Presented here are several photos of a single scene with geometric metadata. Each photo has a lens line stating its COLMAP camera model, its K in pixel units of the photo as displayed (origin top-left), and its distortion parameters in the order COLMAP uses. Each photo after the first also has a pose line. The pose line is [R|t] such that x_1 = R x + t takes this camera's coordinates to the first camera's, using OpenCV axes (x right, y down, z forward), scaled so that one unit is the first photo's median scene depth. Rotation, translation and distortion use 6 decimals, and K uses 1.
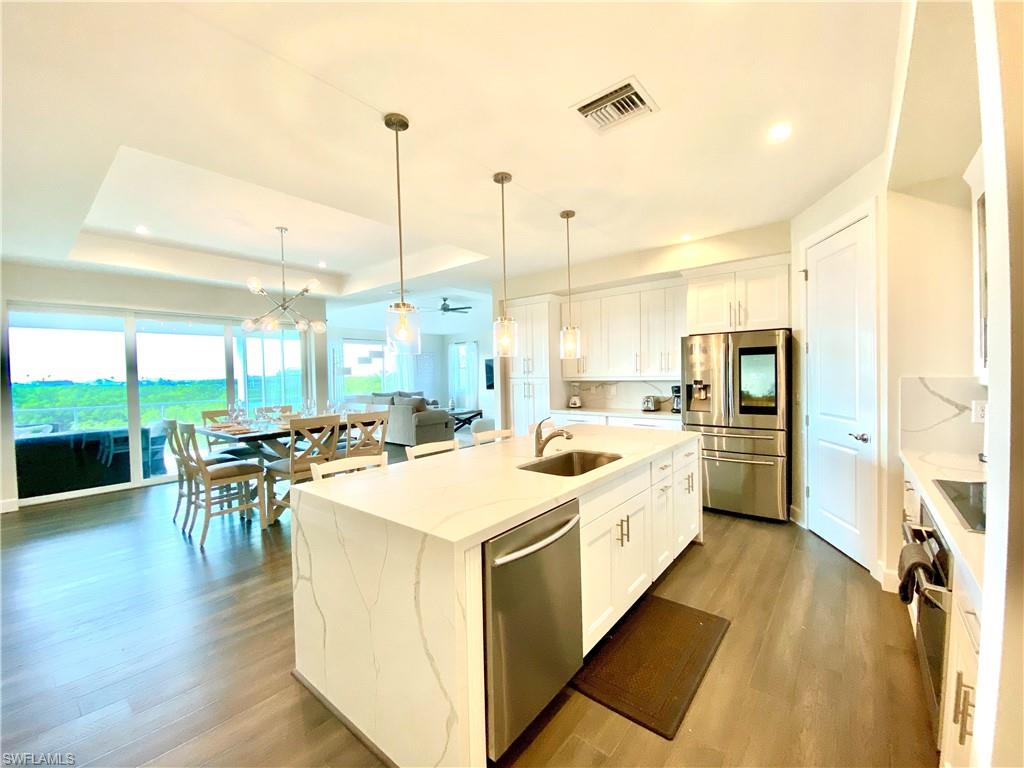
lens RADIAL K [[420.6, 0, 507.8], [0, 420.6, 381.9], [0, 0, 1]] dist [0.020373, -0.022408]
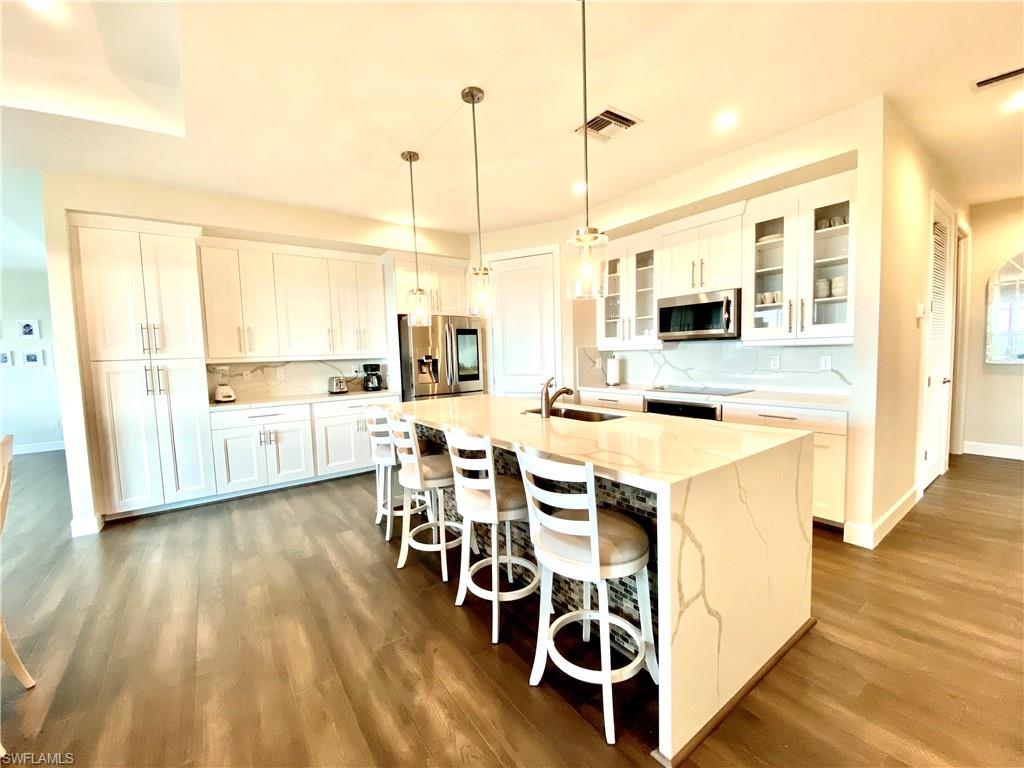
lens RADIAL K [[420.6, 0, 507.8], [0, 420.6, 381.9], [0, 0, 1]] dist [0.020373, -0.022408]
pose [[0.210492, -0.052716, 0.976173, -0.596250], [0.045836, 0.997979, 0.044010, 0.027213], [-0.976520, 0.035480, 0.212483, 0.561685]]
